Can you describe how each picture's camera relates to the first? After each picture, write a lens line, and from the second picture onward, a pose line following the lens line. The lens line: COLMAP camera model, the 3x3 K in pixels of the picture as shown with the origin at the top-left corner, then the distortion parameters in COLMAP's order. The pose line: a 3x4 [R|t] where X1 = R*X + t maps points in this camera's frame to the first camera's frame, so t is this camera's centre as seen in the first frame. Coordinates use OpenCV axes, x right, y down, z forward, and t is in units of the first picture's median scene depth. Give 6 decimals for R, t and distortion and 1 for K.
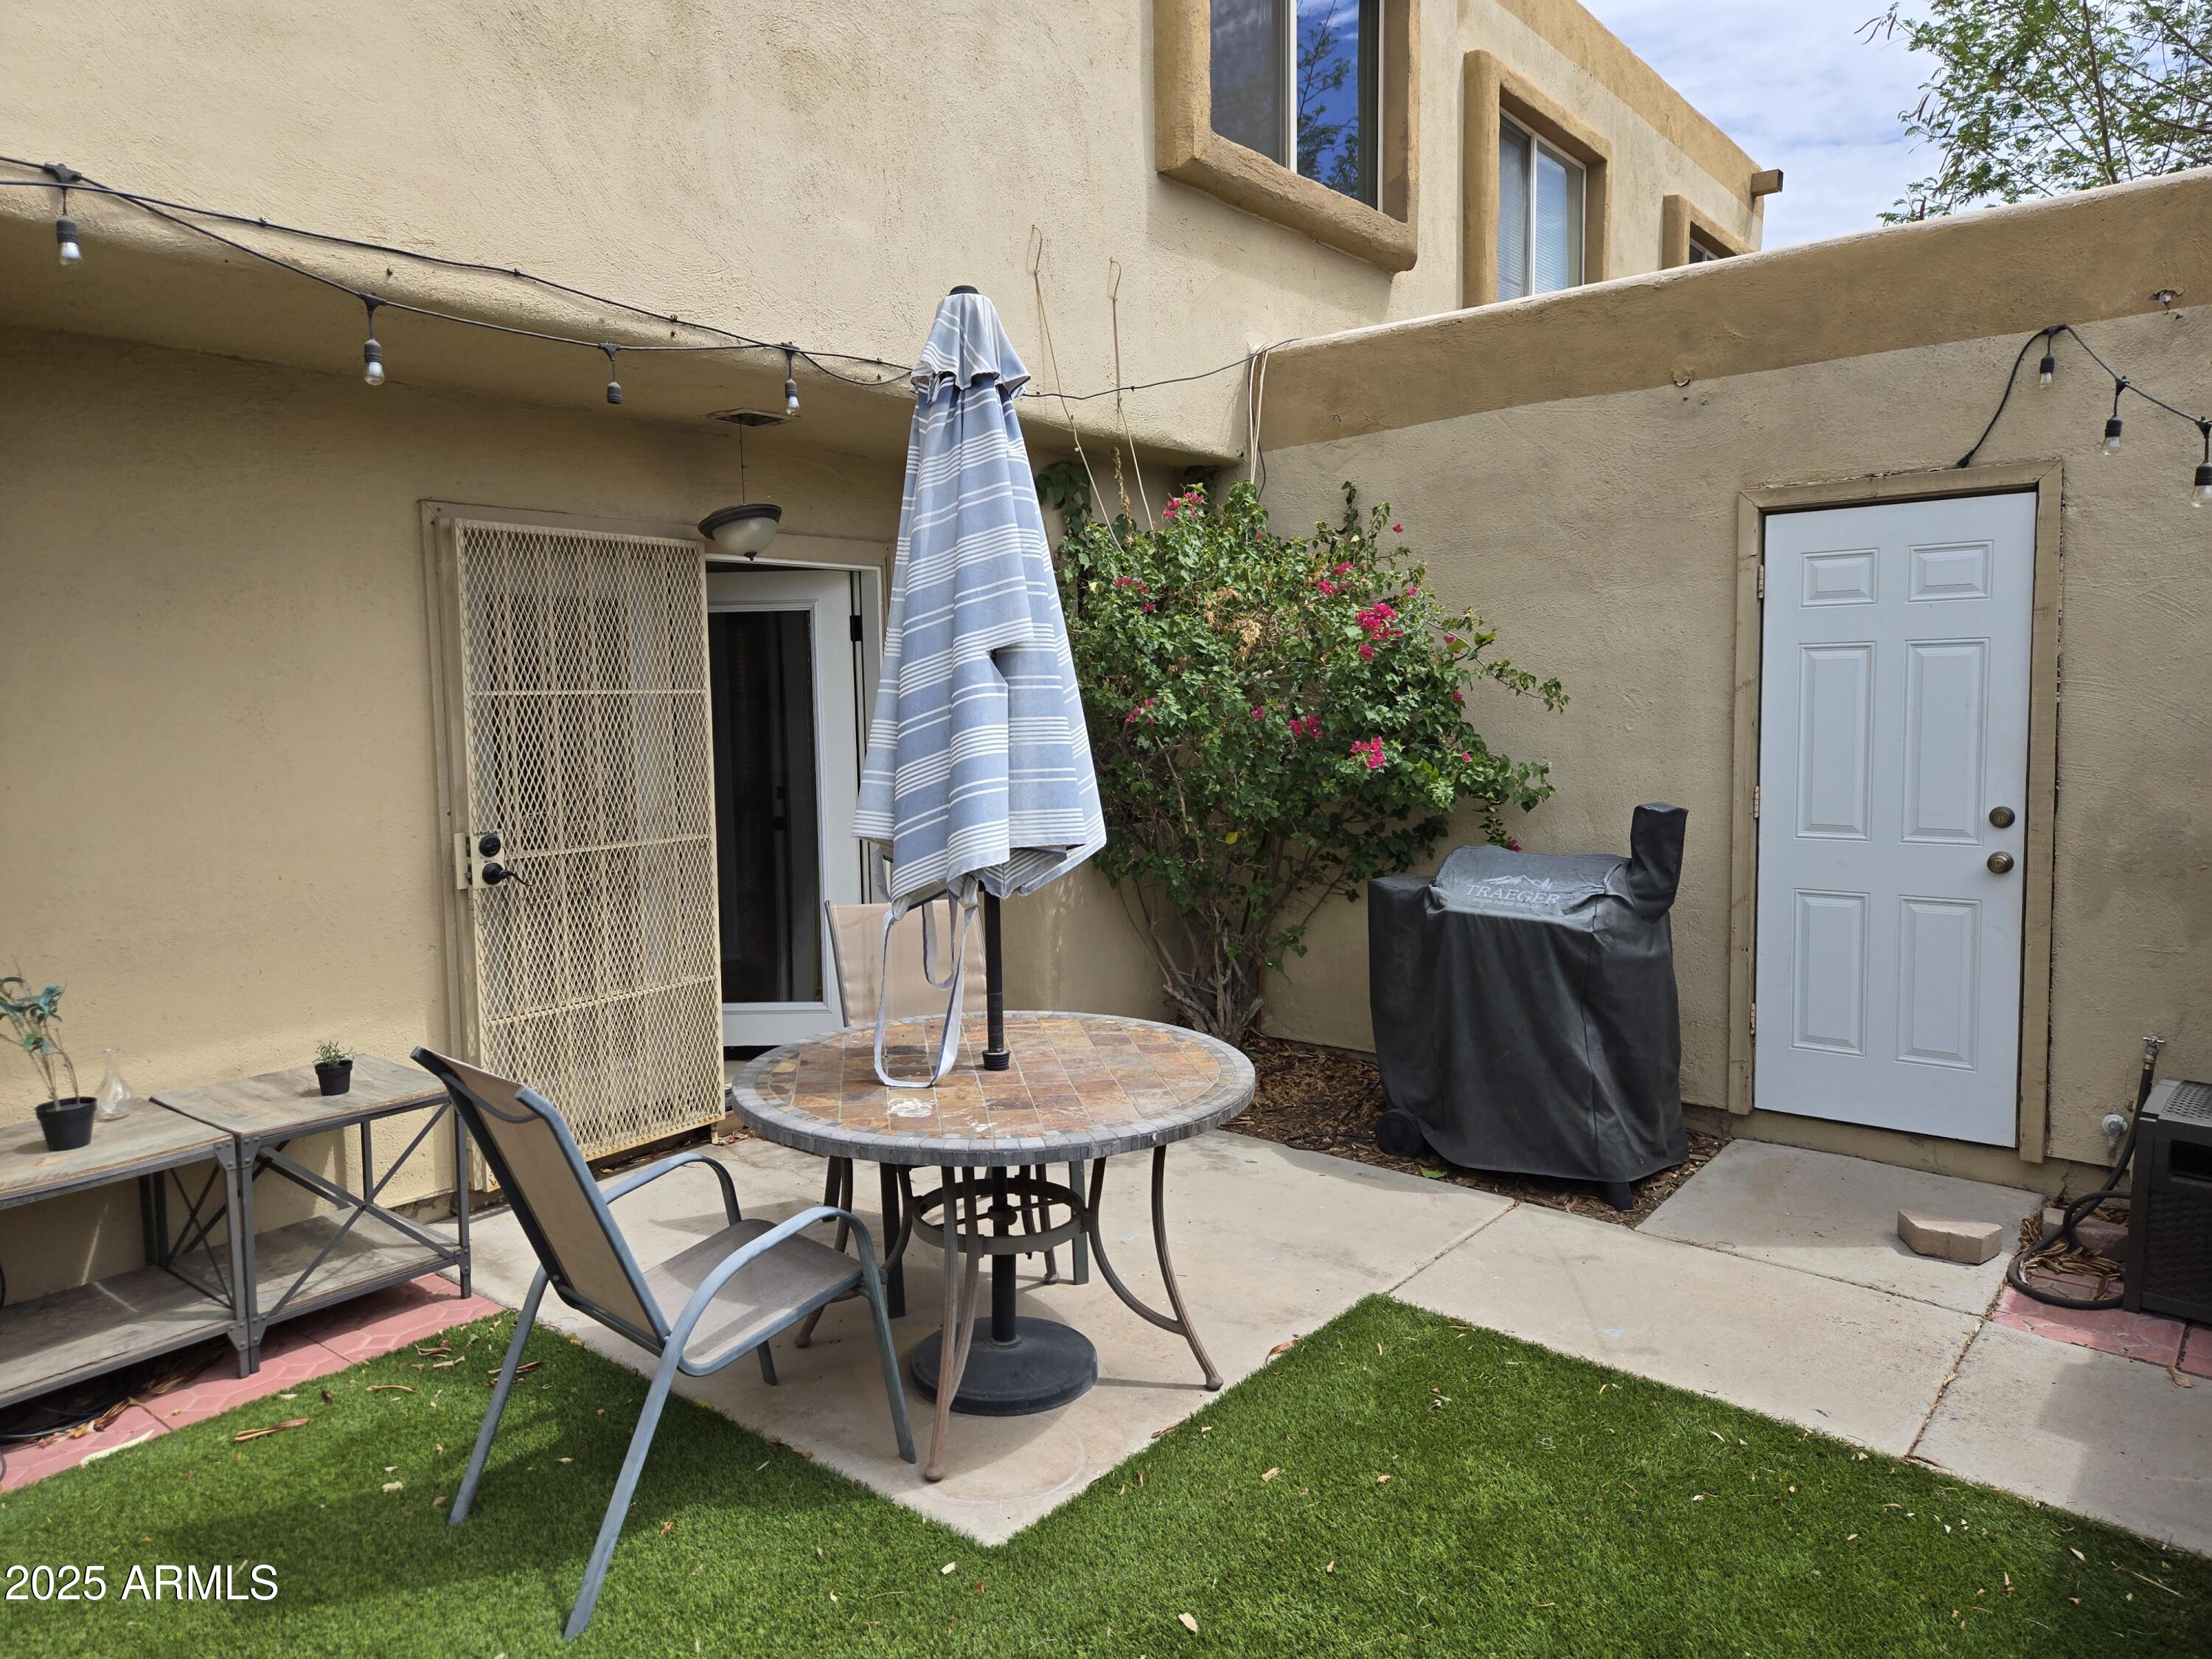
lens RADIAL K [[1485.6, 0, 1081.7], [0, 1485.6, 825.3], [0, 0, 1]] dist [0.055822, -0.048370]
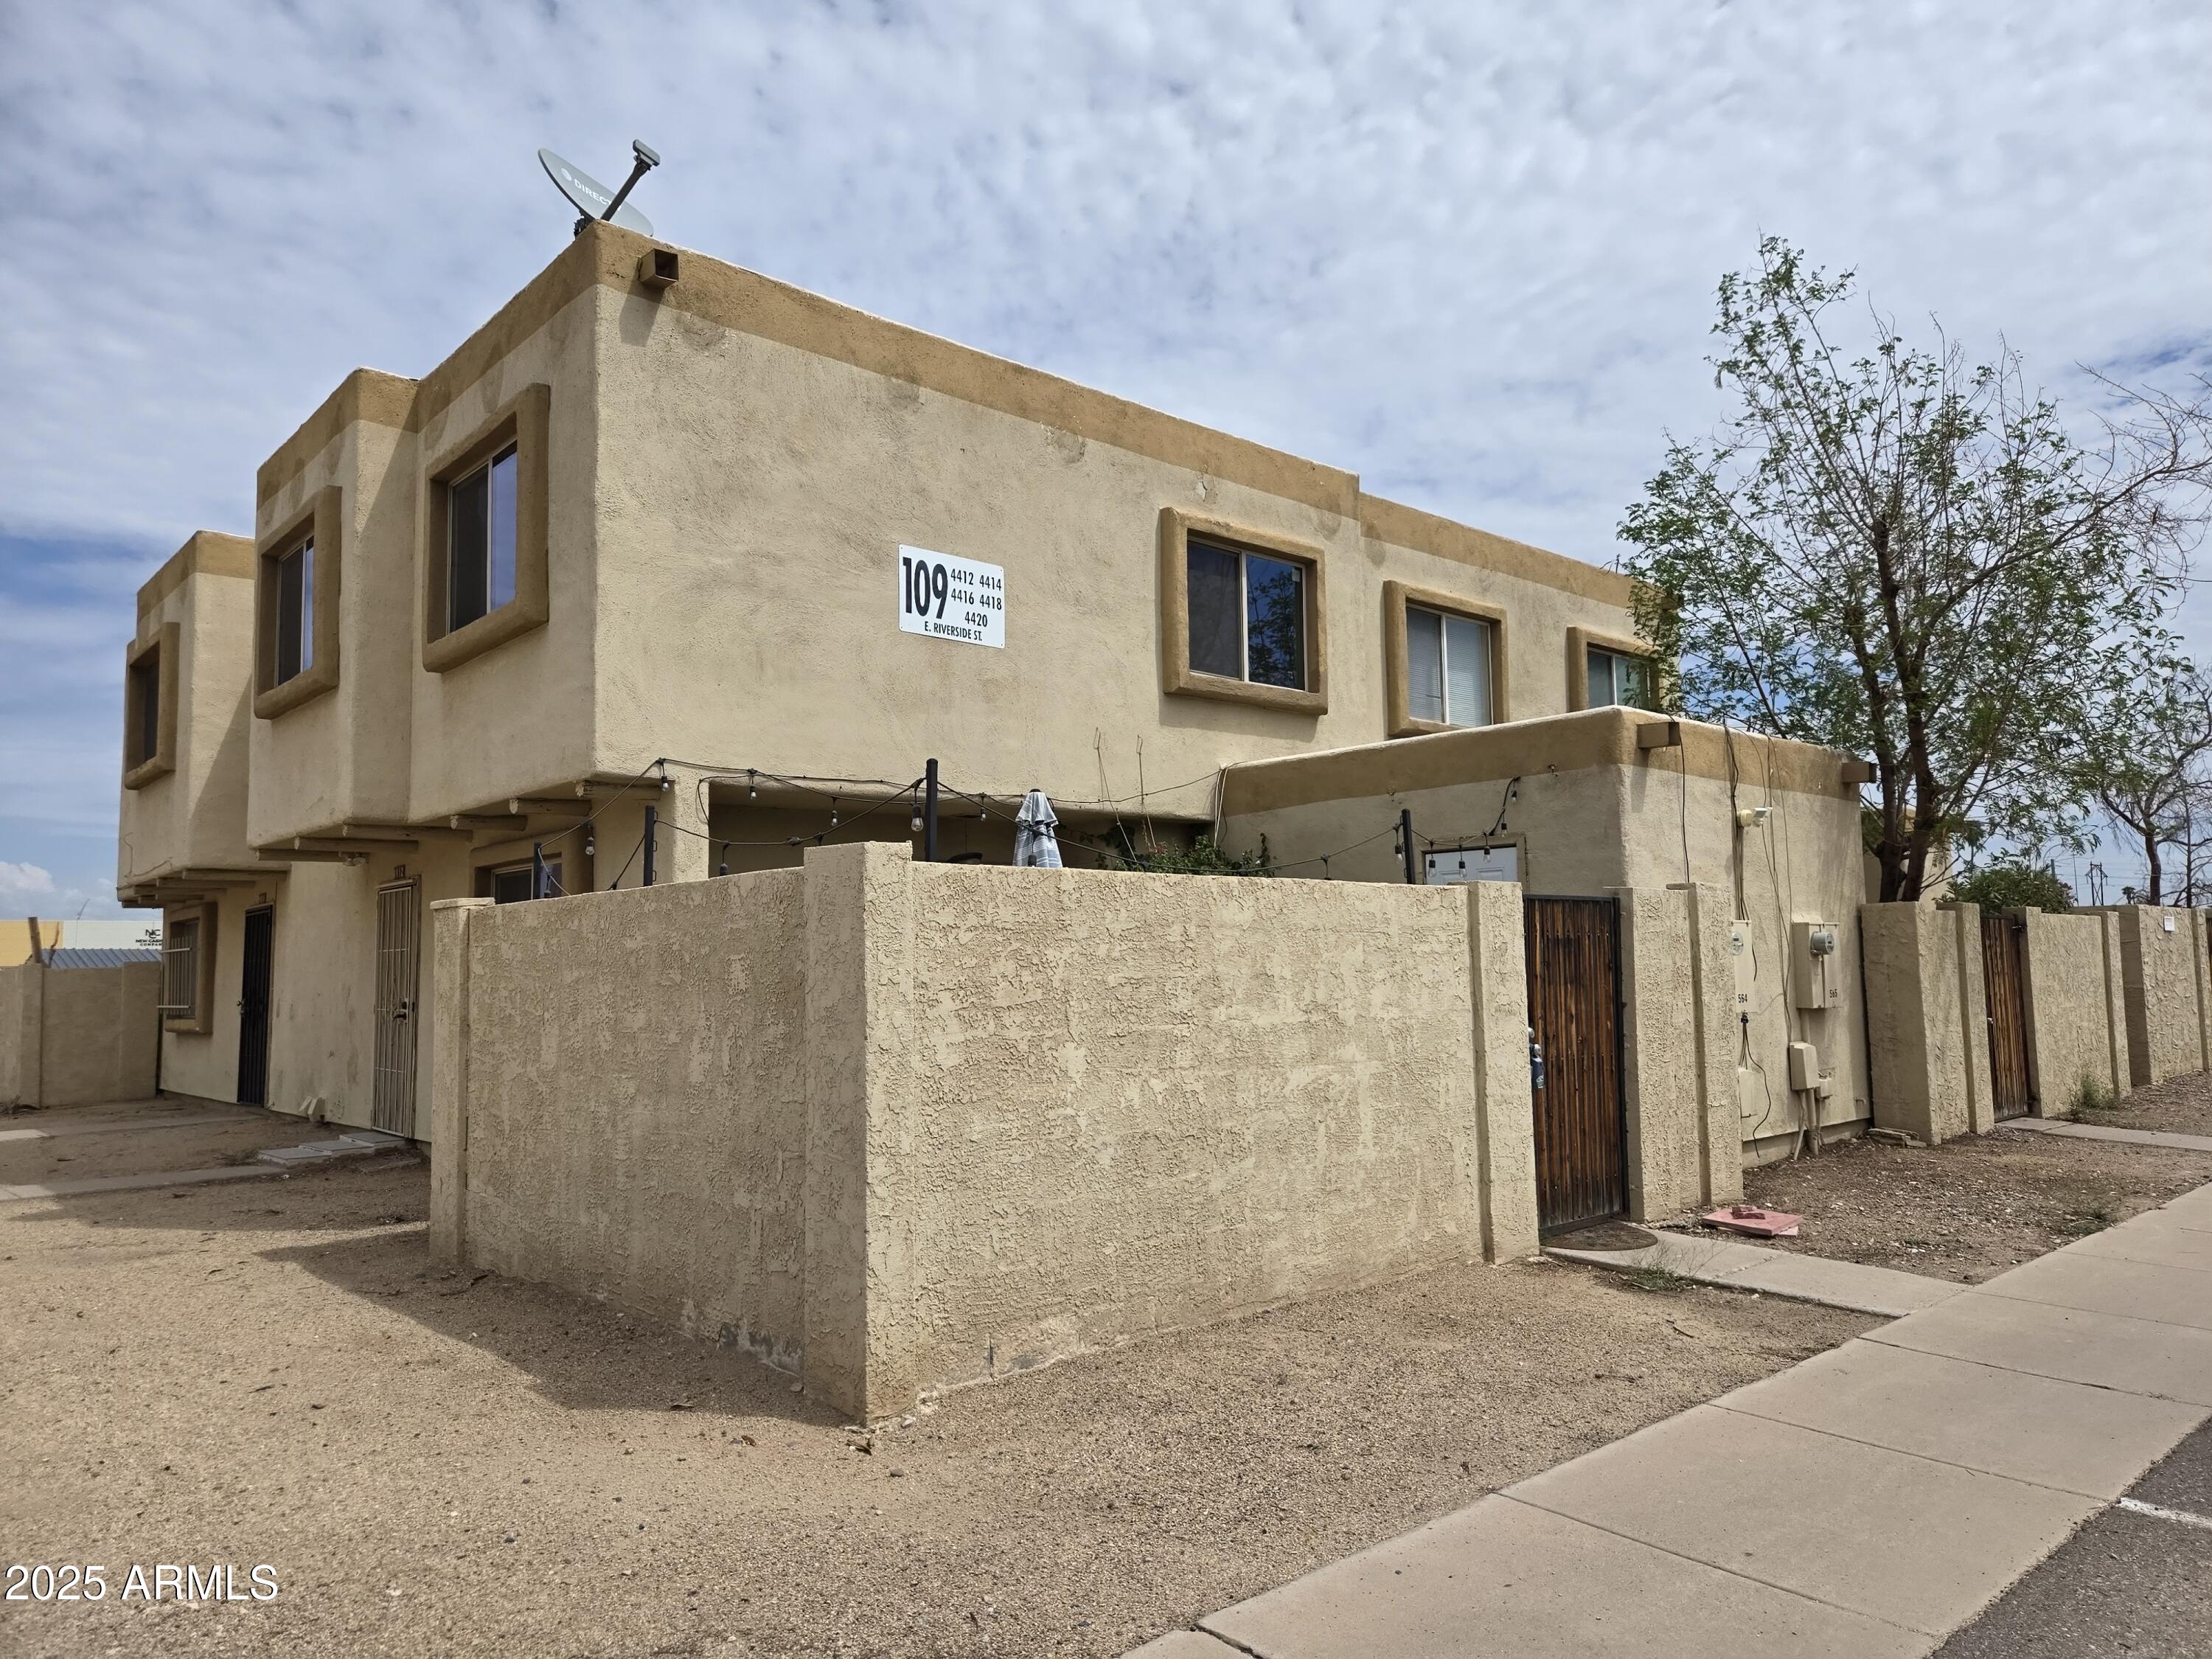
lens RADIAL K [[1485.6, 0, 1114.2], [0, 1485.6, 837.8], [0, 0, 1]] dist [0.055822, -0.048370]
pose [[0.988106, -0.011191, -0.153369, 0.306035], [-0.015221, 0.985334, -0.169959, 0.126936], [0.153022, 0.170271, 0.973443, -1.041038]]
